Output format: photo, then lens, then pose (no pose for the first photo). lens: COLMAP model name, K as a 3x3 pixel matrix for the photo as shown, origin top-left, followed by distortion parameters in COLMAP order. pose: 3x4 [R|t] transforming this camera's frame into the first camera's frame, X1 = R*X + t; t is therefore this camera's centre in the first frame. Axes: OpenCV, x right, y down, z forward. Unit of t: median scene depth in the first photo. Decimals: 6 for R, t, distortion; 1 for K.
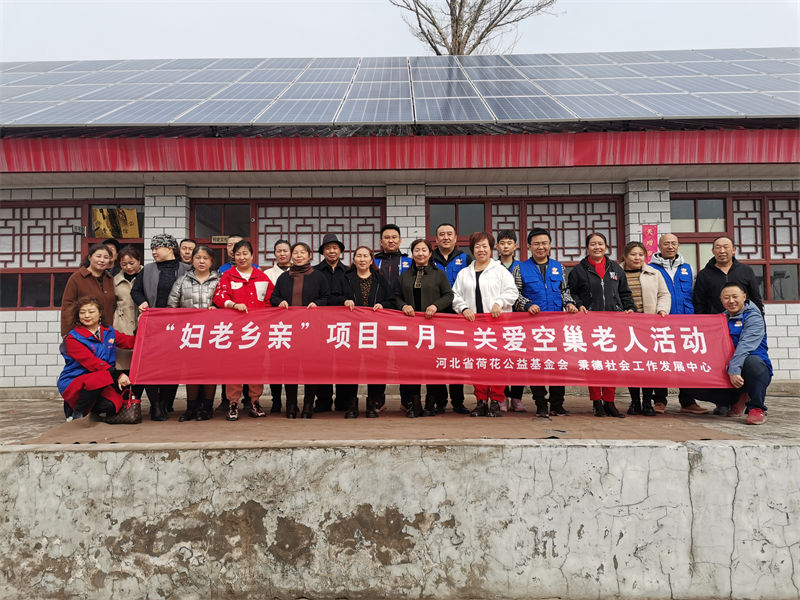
lens RADIAL K [[611.1, 0, 400.0], [0, 611.1, 300.0], [0, 0, 1]] dist [0.078959, -0.105497]
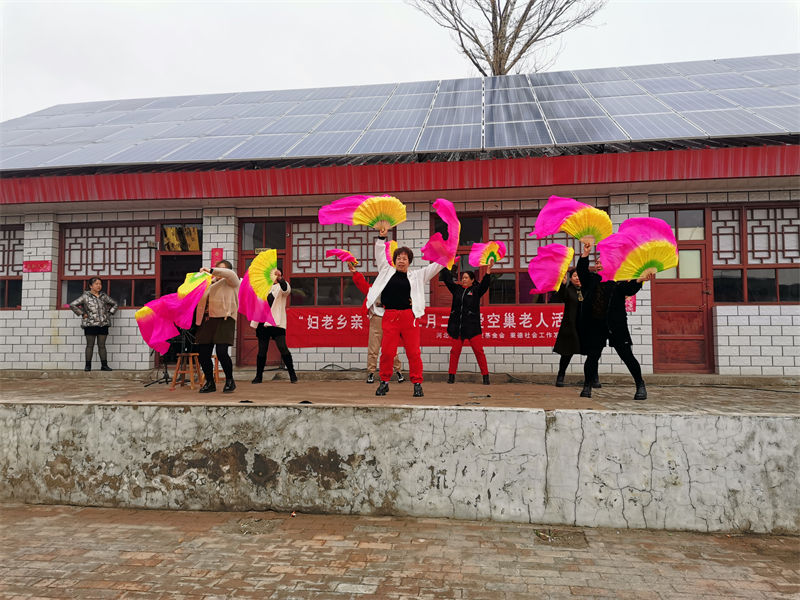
lens RADIAL K [[611.1, 0, 400.0], [0, 611.1, 300.0], [0, 0, 1]] dist [0.078959, -0.105497]
pose [[0.990633, 0.000666, -0.136550, 0.333244], [-0.000438, 0.999998, 0.001700, -0.010113], [0.136551, -0.001624, 0.990632, -0.376637]]
